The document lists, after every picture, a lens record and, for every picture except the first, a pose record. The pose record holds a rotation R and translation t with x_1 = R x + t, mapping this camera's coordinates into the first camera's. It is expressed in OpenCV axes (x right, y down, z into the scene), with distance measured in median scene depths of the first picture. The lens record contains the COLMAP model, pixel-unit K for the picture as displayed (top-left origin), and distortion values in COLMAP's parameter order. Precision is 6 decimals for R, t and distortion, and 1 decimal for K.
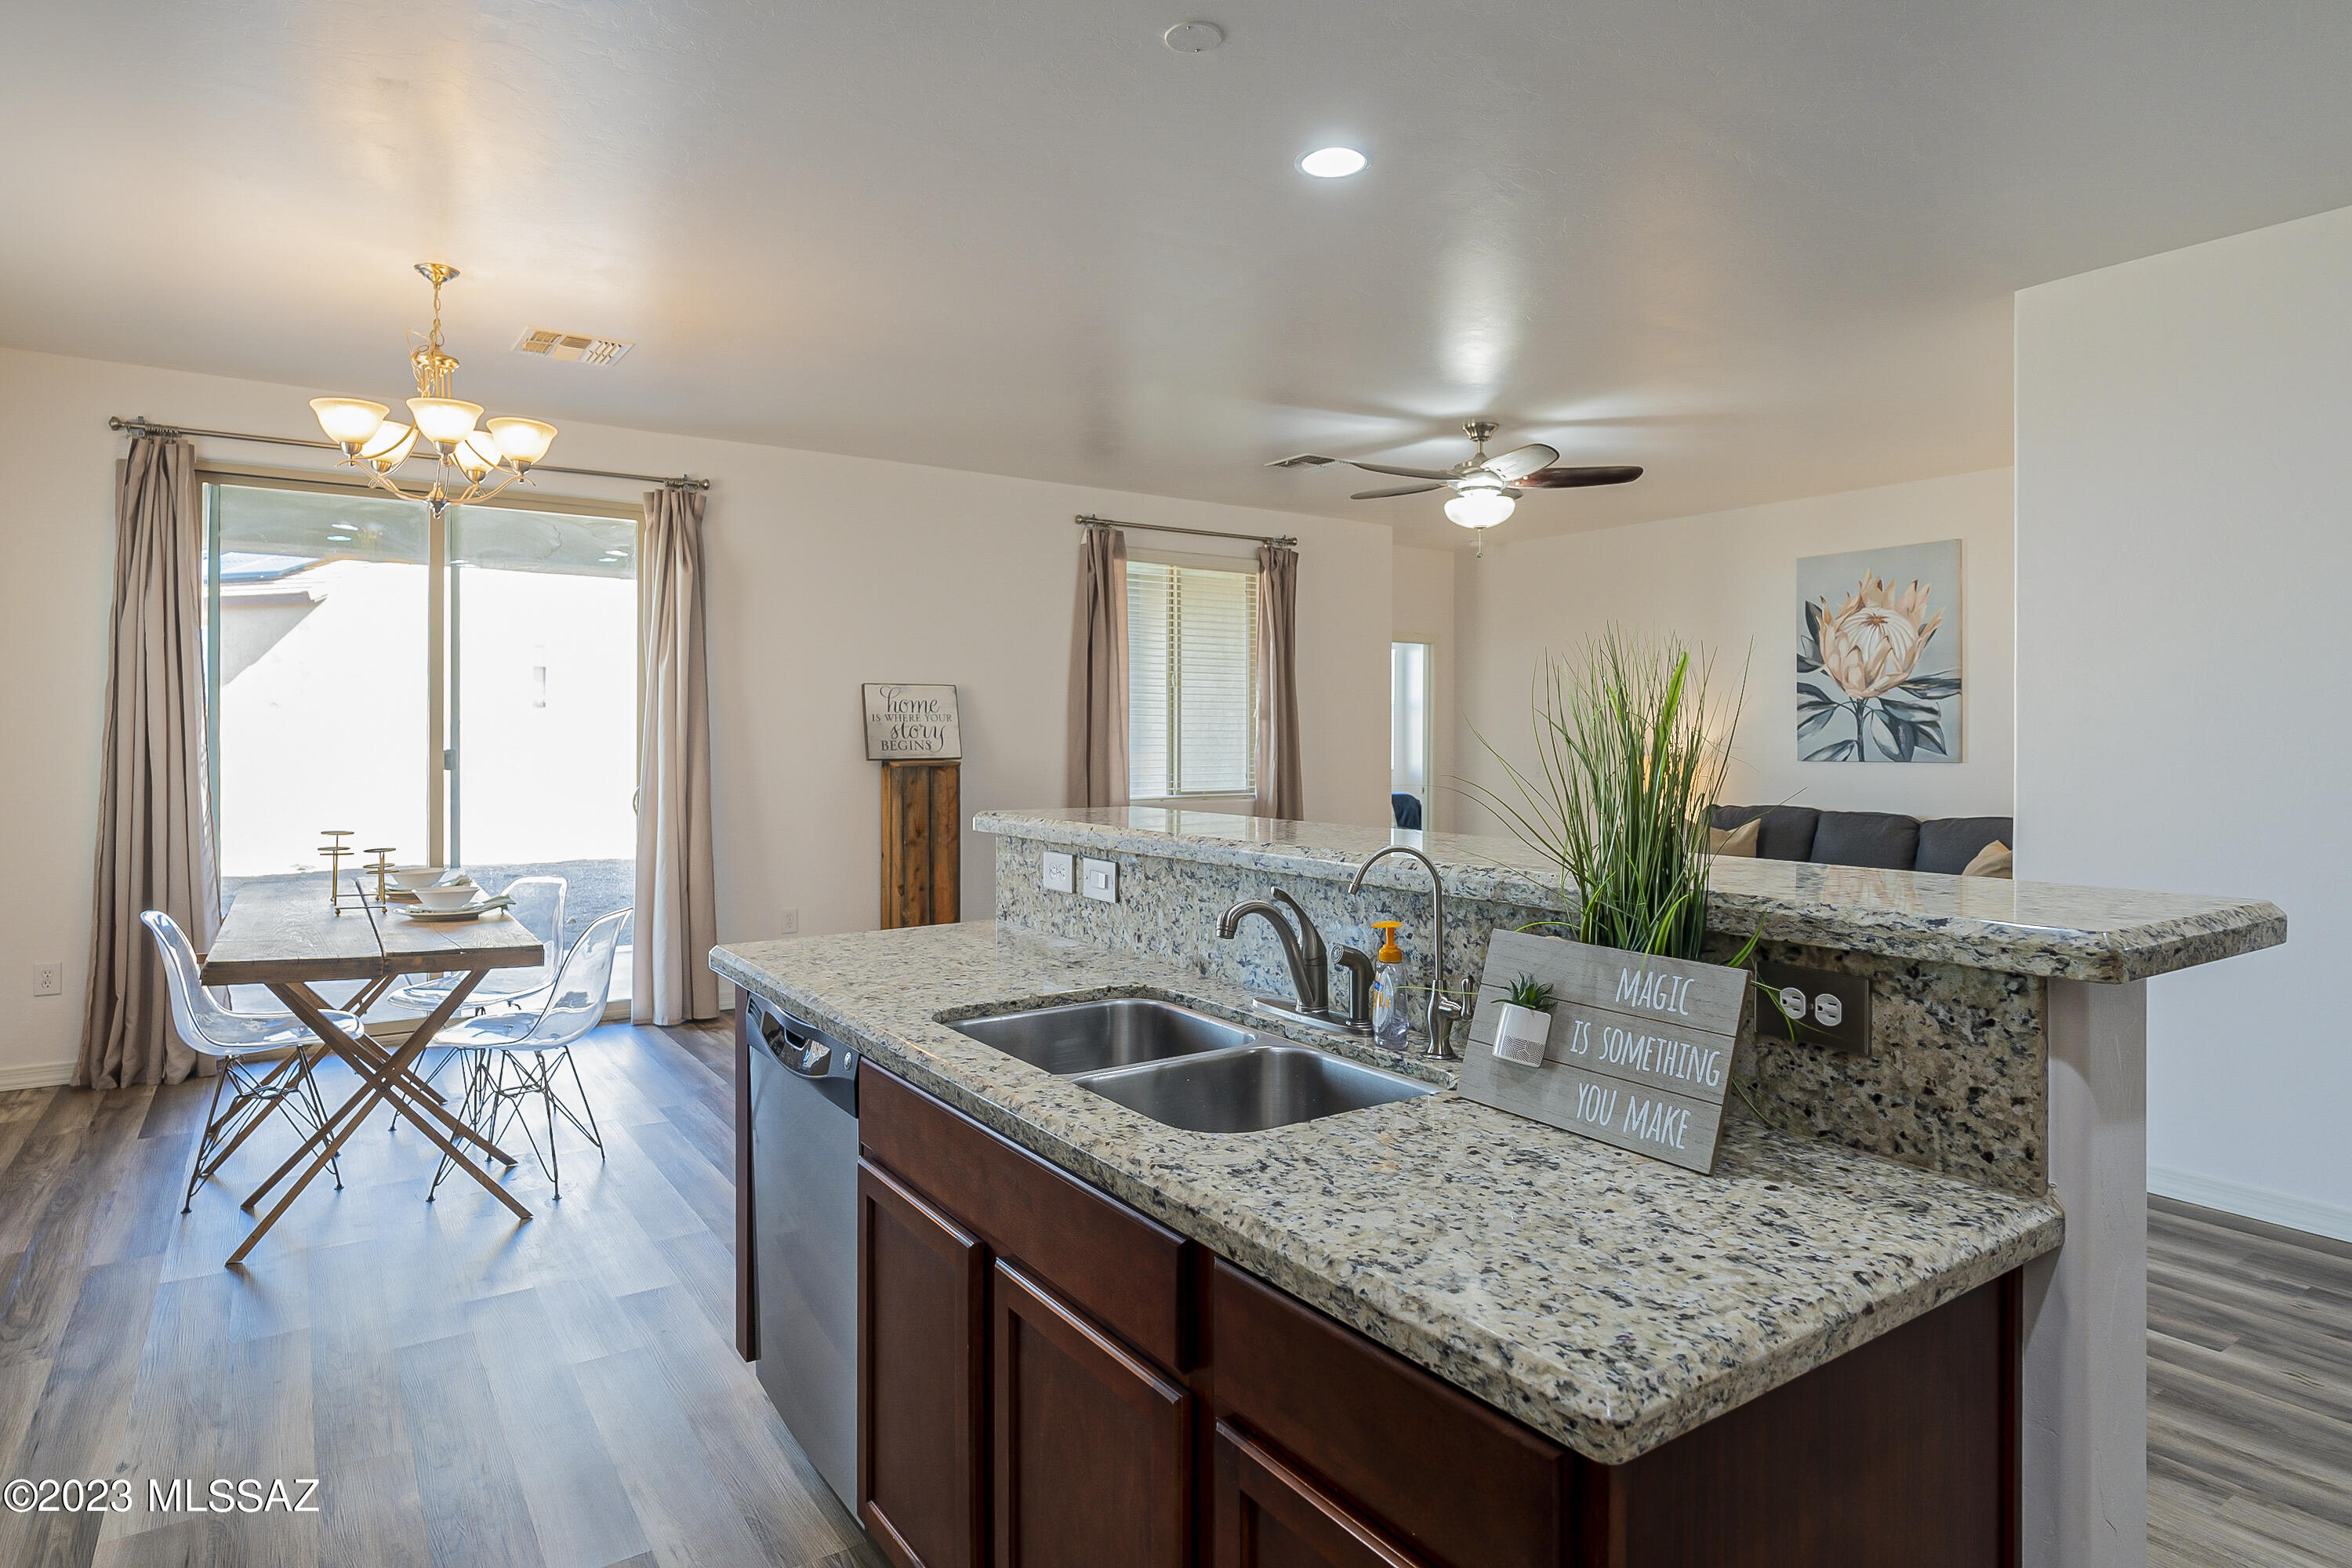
lens RADIAL K [[1329.0, 0, 1180.1], [0, 1329.0, 759.2], [0, 0, 1]] dist [0.003620, 0.000142]
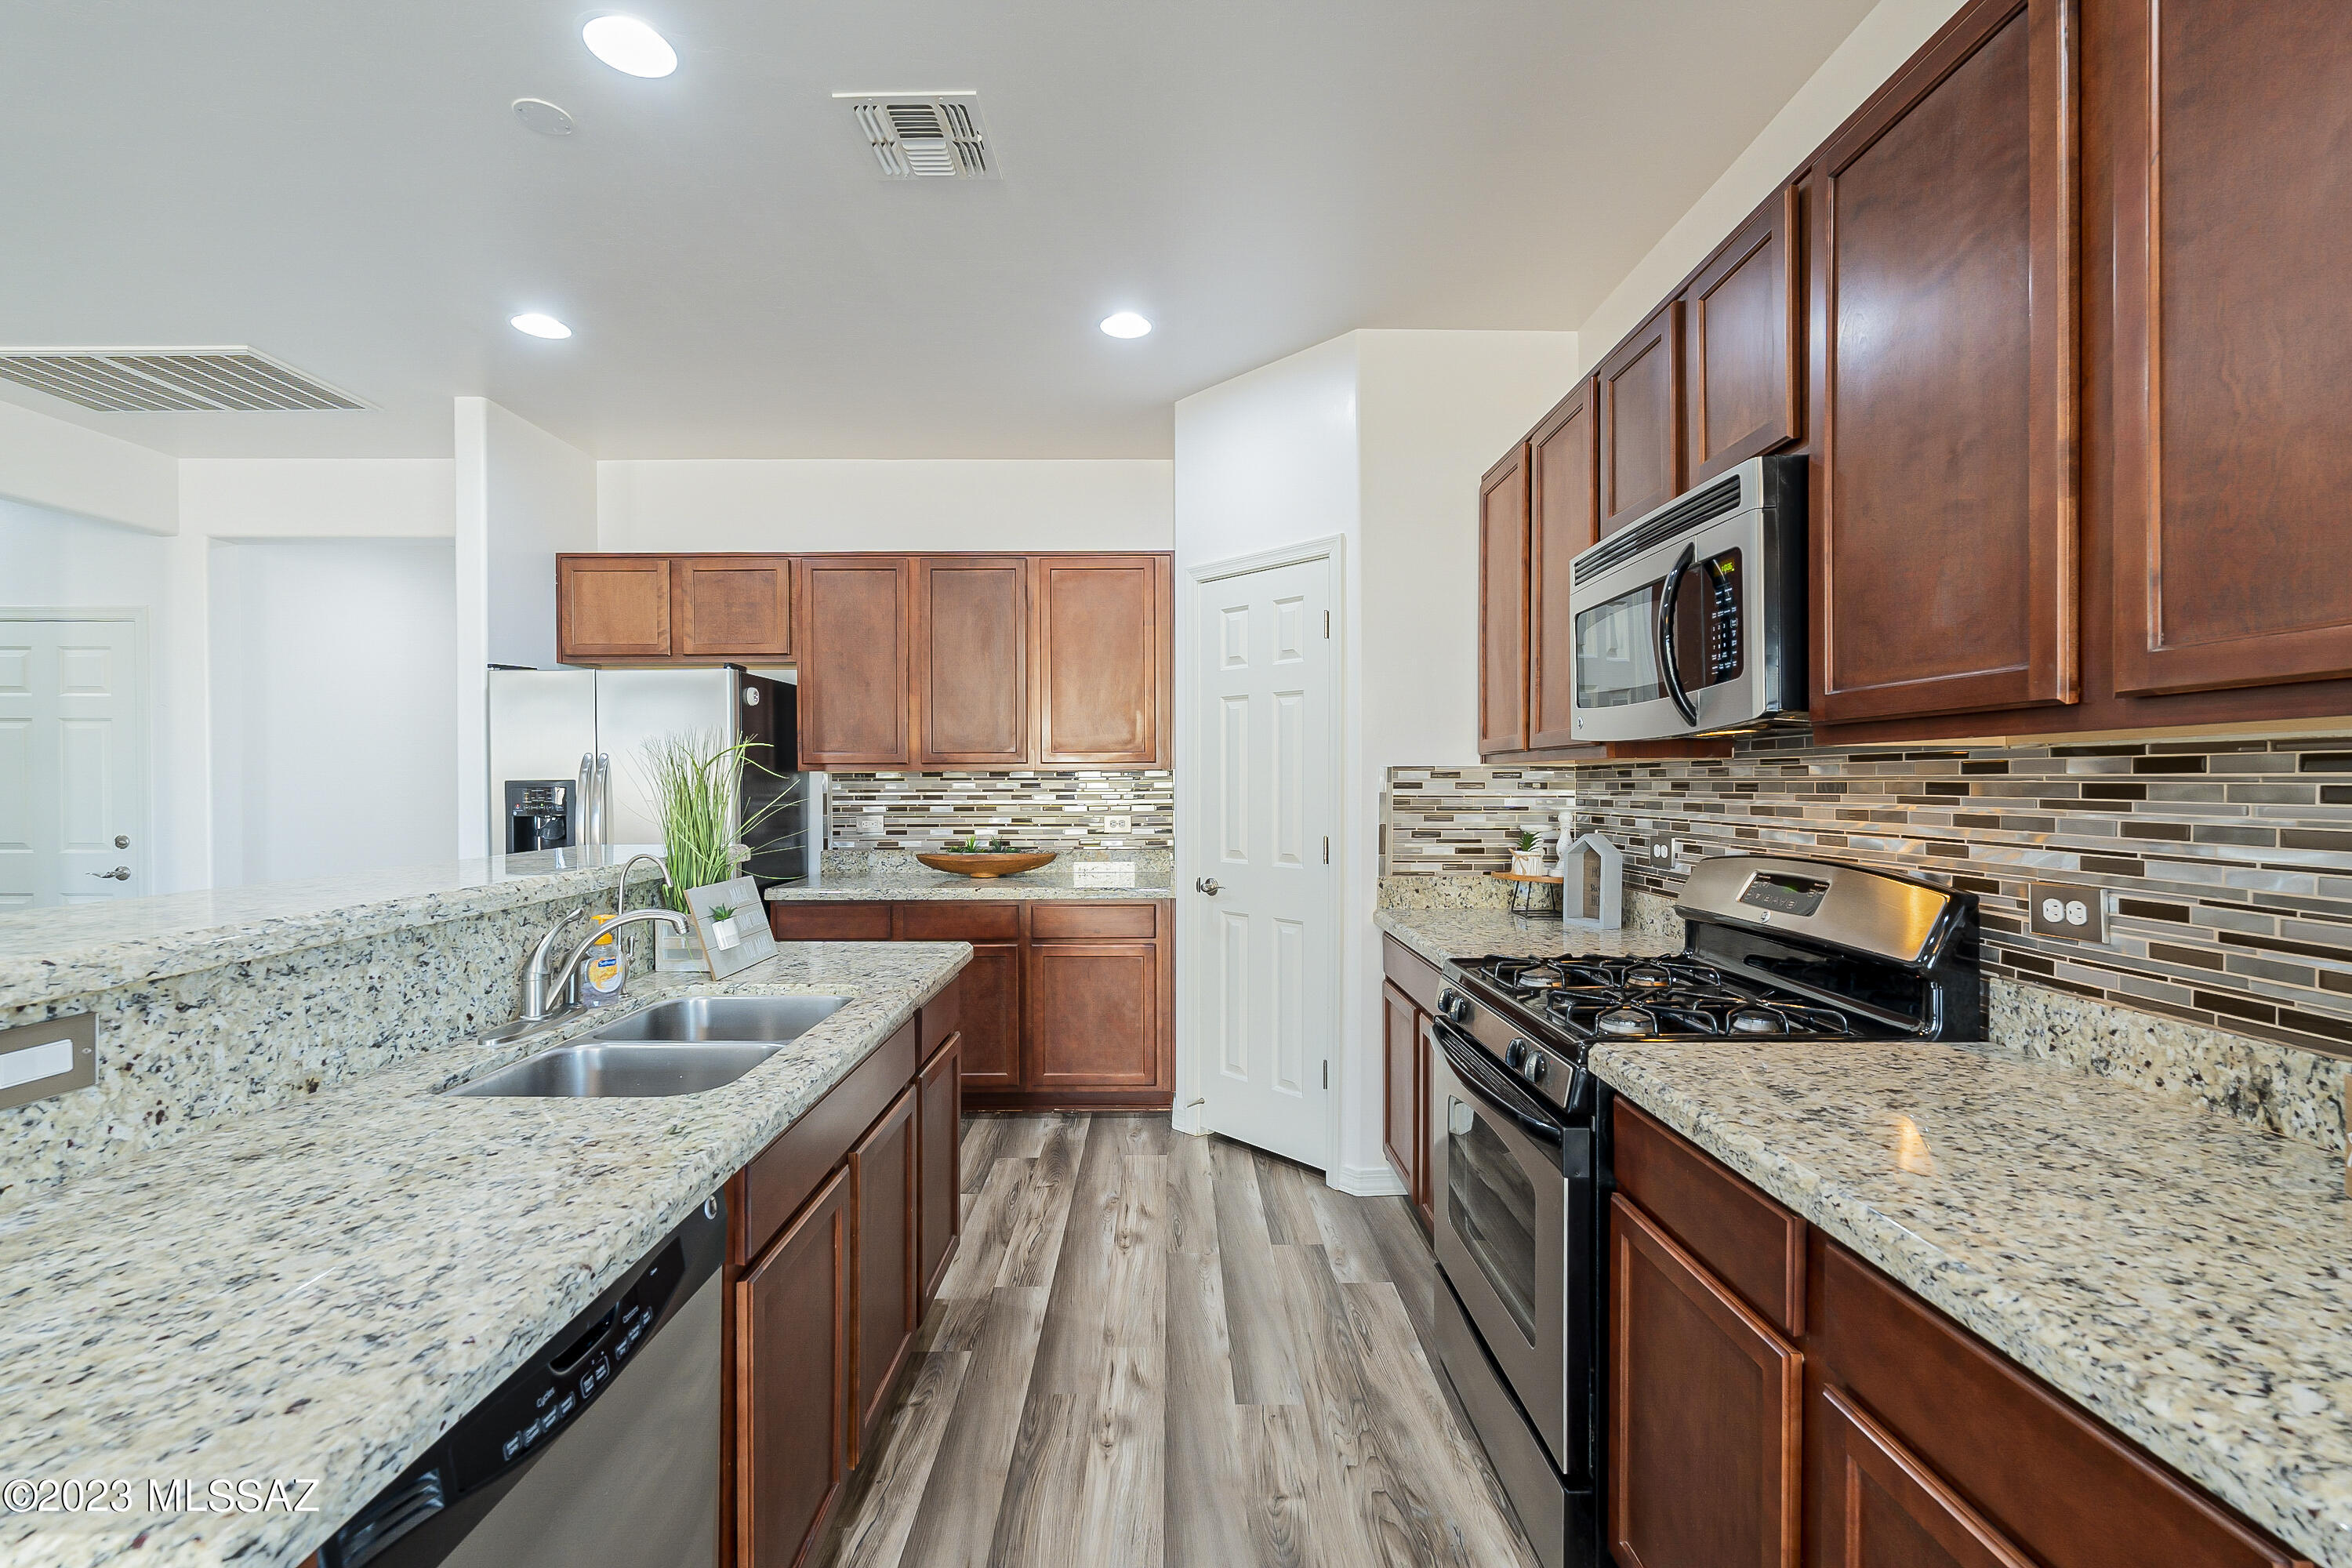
lens RADIAL K [[1029.9, 0, 1180.2], [0, 1029.9, 784.5], [0, 0, 1]] dist [0.002325, 0.000283]
pose [[-0.834757, -0.003349, 0.550609, -0.770124], [0.009705, 0.999737, 0.020794, -0.024884], [-0.550533, 0.022702, -0.834504, 1.287722]]
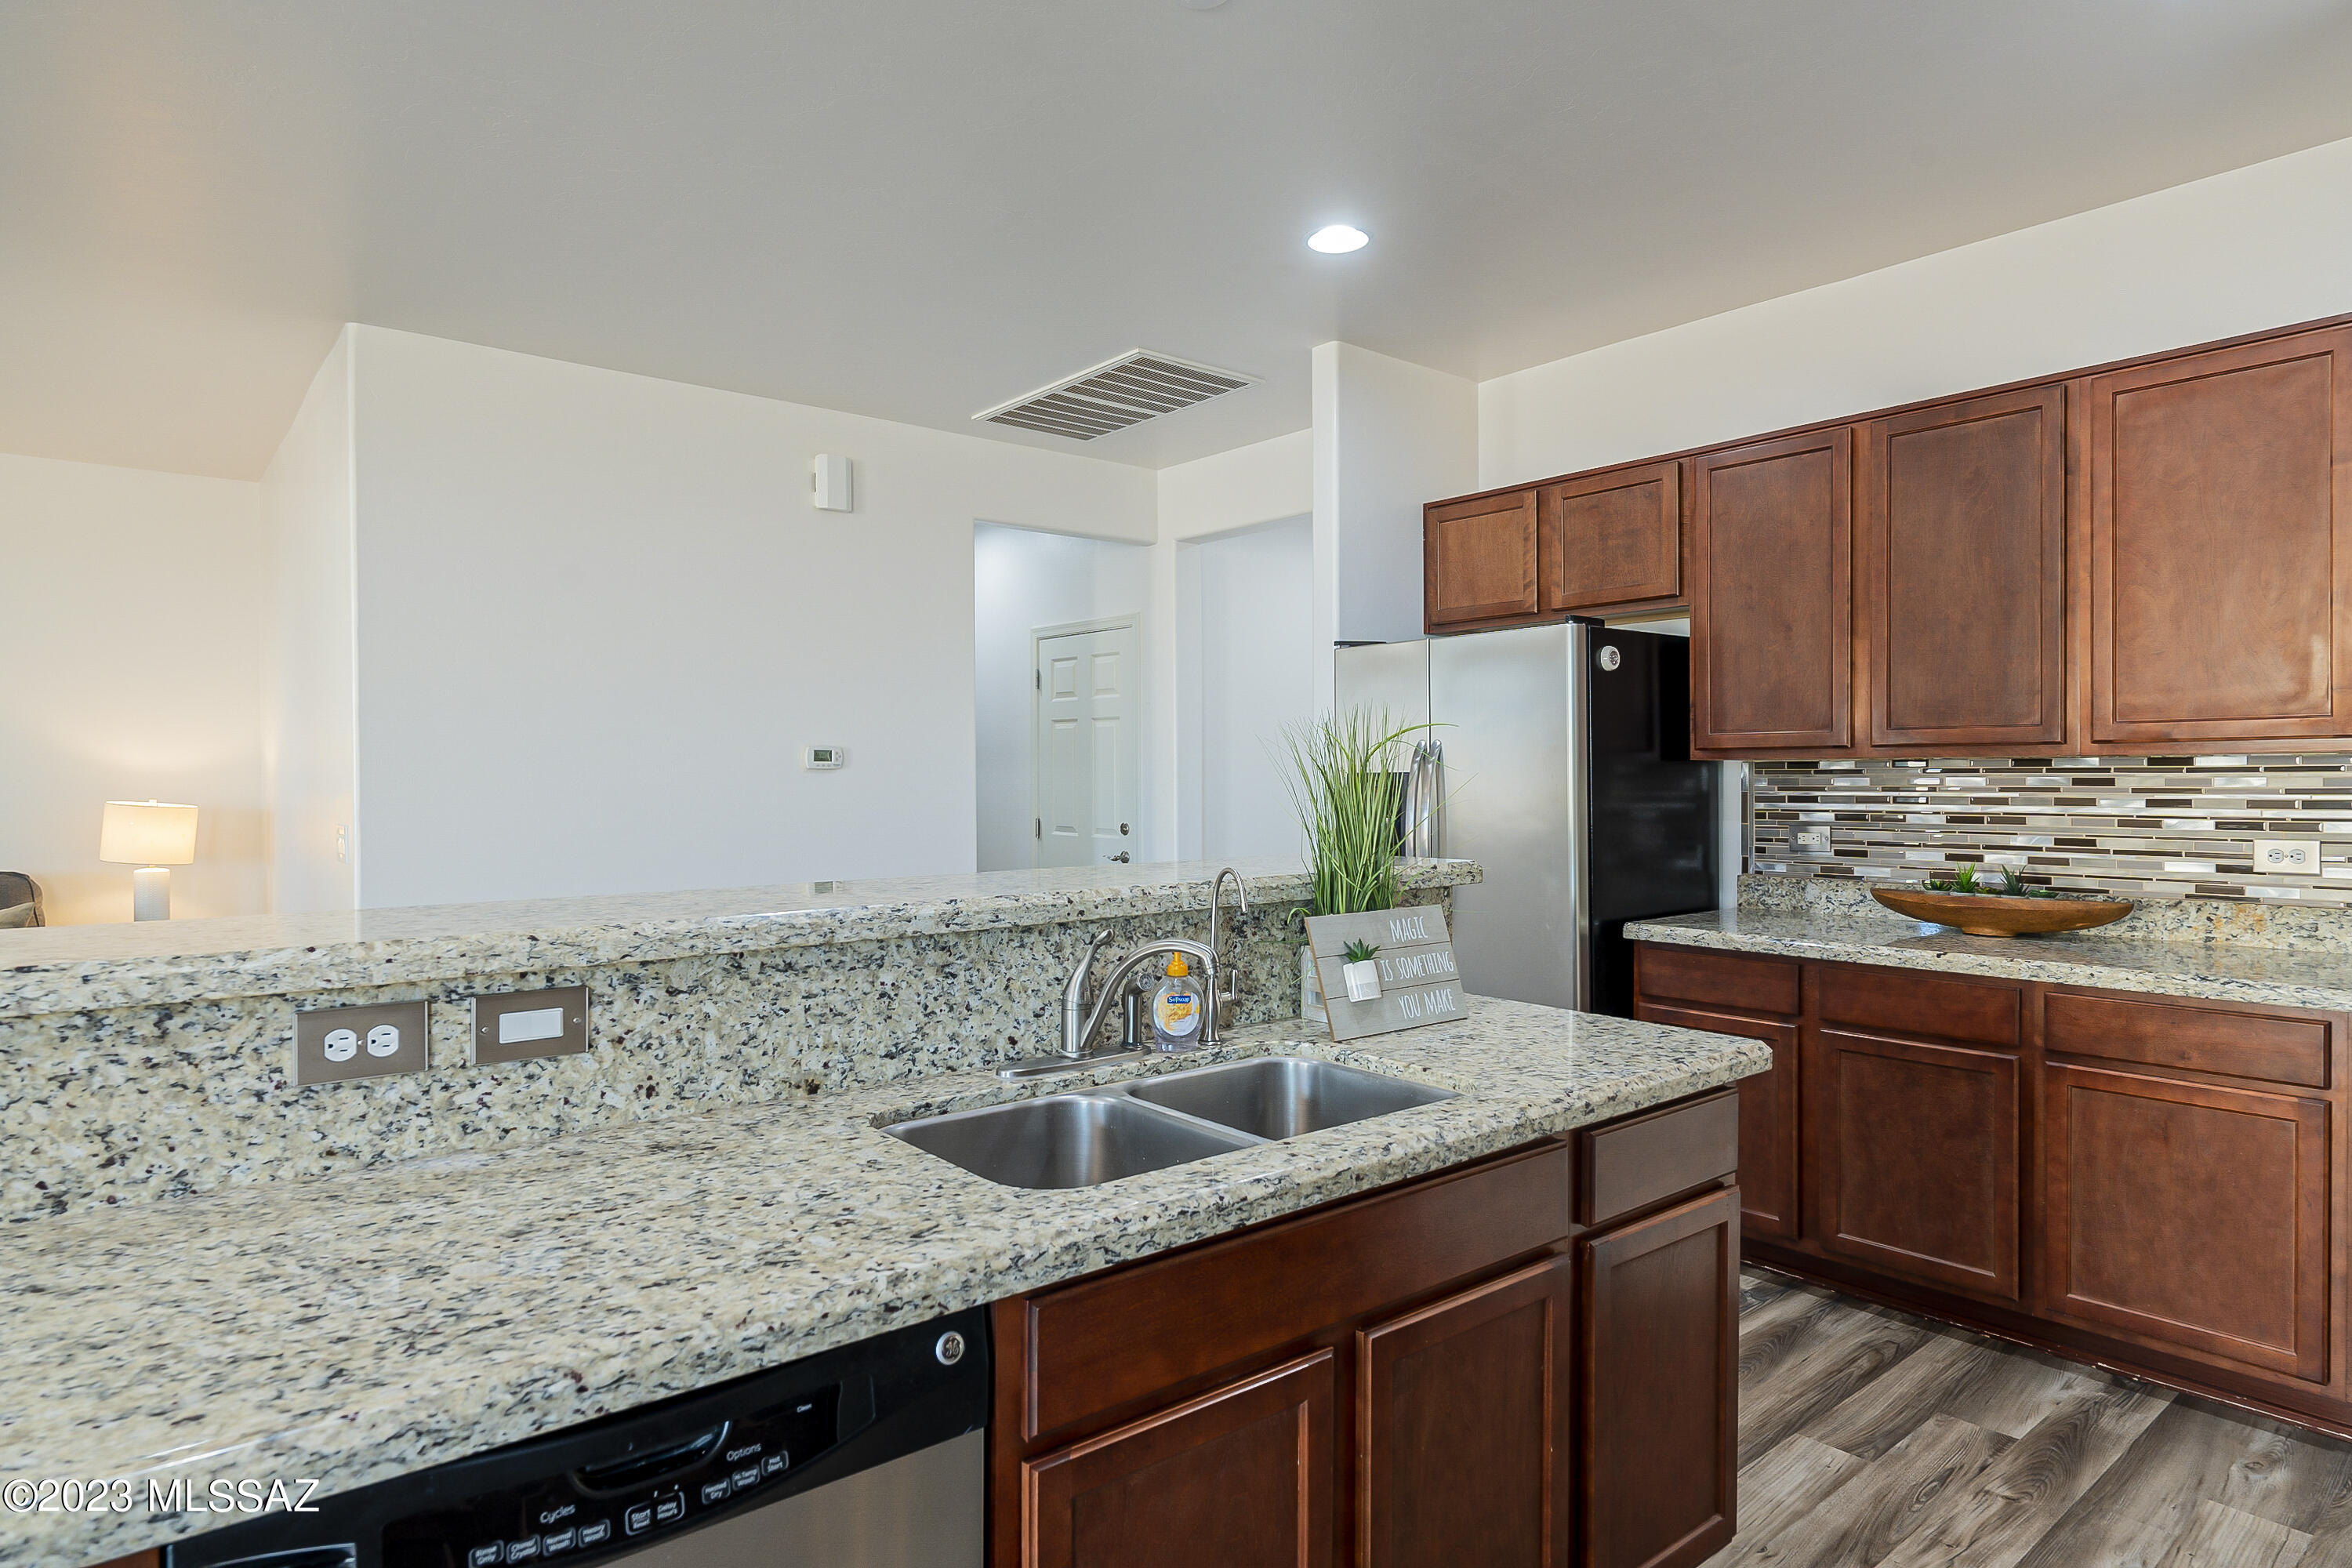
lens RADIAL K [[1334.8, 0, 1174.1], [0, 1334.8, 784.7], [0, 0, 1]] dist [0.001465, -0.000442]
pose [[-0.101647, -0.010397, 0.994766, -0.795814], [0.019990, 0.999722, 0.012492, -0.019461], [-0.994620, 0.021155, -0.101411, 0.919962]]
